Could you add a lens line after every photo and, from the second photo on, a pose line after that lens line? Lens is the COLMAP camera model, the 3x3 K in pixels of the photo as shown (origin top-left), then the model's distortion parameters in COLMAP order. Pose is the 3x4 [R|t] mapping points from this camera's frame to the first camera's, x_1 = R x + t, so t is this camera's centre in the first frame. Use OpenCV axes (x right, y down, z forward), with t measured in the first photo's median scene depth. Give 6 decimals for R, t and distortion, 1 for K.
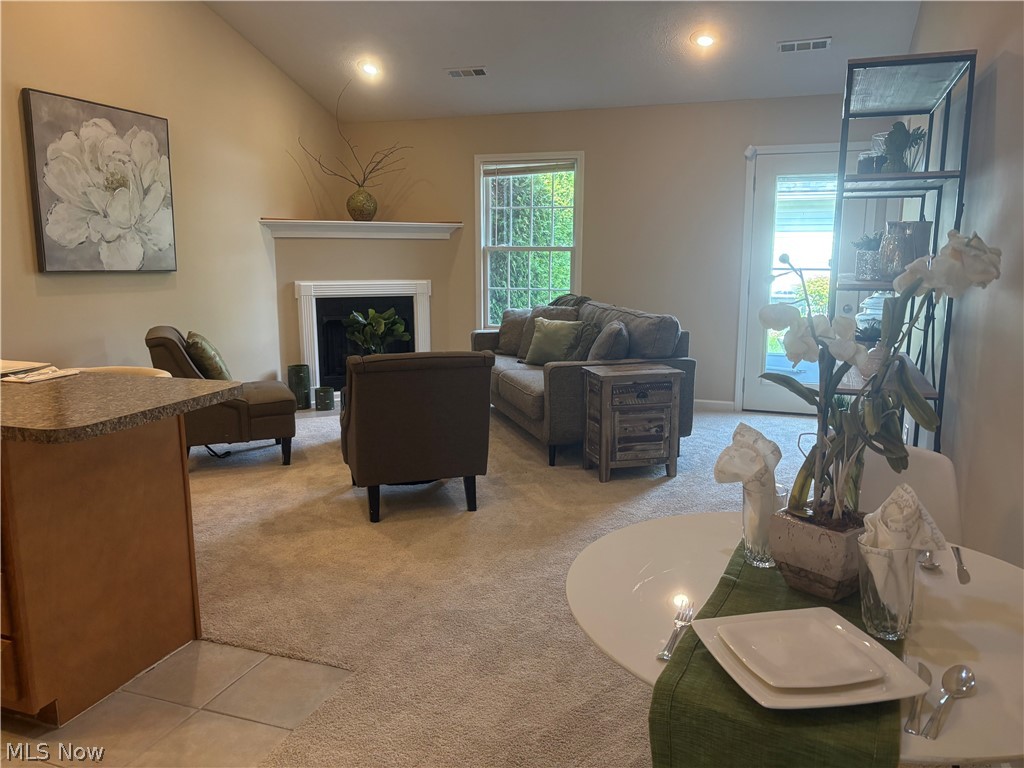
lens RADIAL K [[774.3, 0, 516.6], [0, 774.3, 388.8], [0, 0, 1]] dist [0.007509, 0.011383]
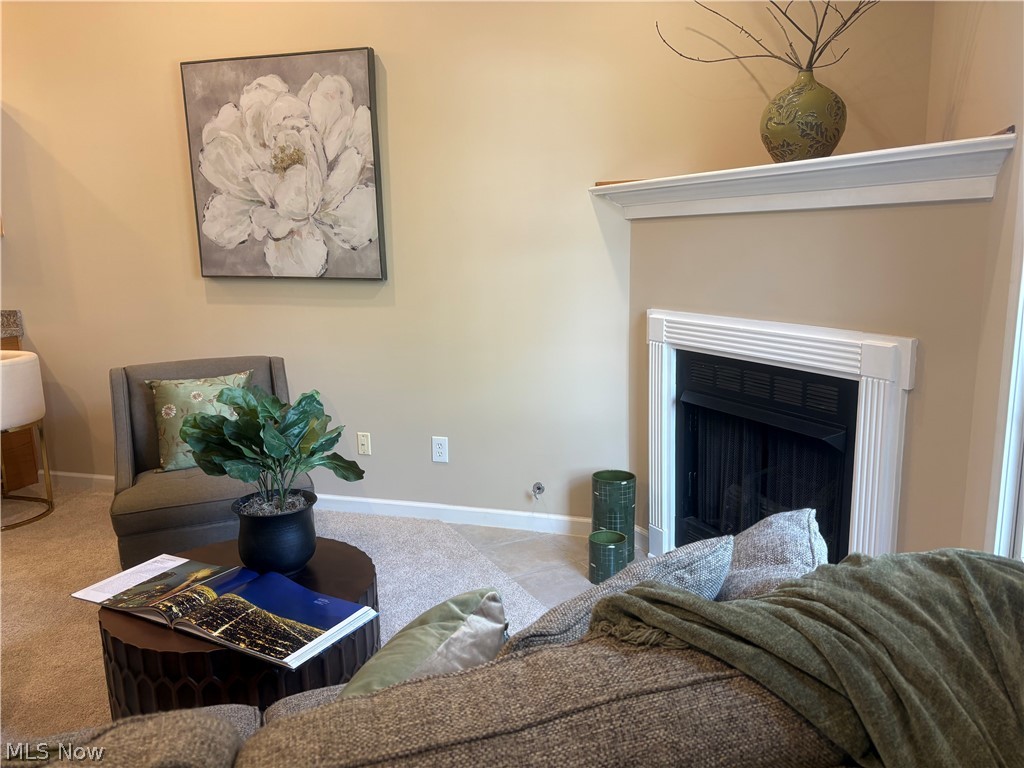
lens RADIAL K [[774.3, 0, 516.6], [0, 774.3, 388.8], [0, 0, 1]] dist [0.007509, 0.011383]
pose [[0.046657, 0.185335, -0.981567, 0.261839], [-0.158594, 0.971548, 0.175905, -0.215486], [0.986241, 0.147464, 0.074723, 1.183660]]
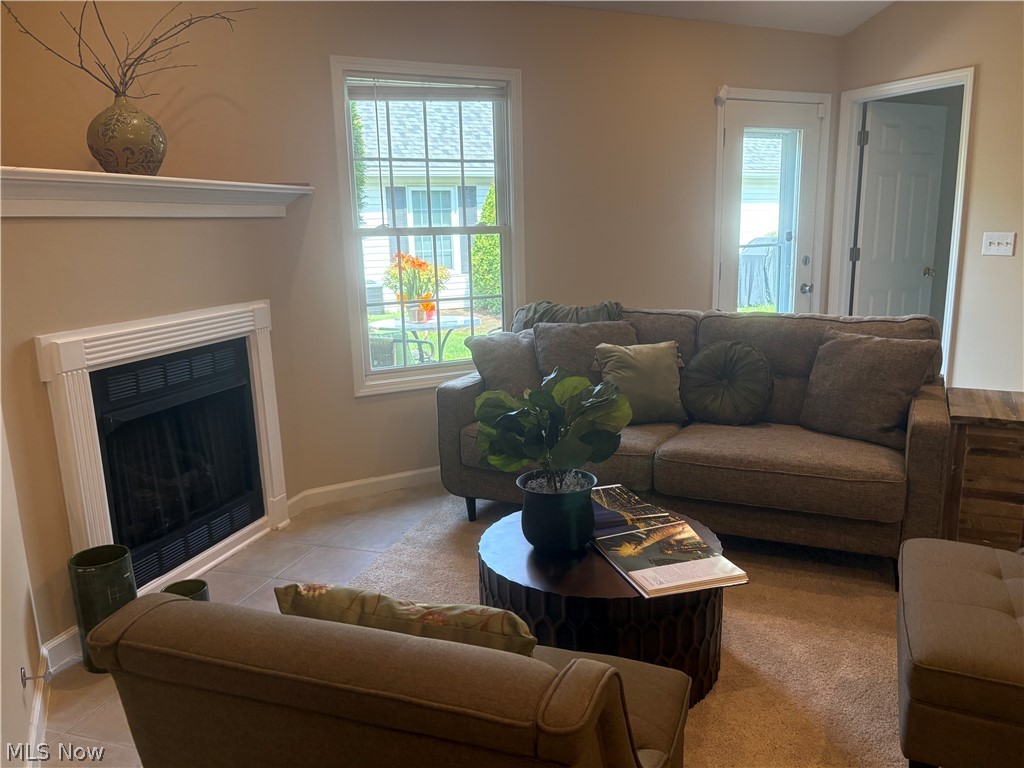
lens RADIAL K [[771.1, 0, 517.2], [0, 771.1, 390.5], [0, 0, 1]] dist [0.047090, -0.054703]
pose [[0.662905, -0.178684, 0.727068, -0.542793], [0.168701, 0.981779, 0.087468, -0.142749], [-0.729449, 0.064674, 0.680970, 0.777124]]
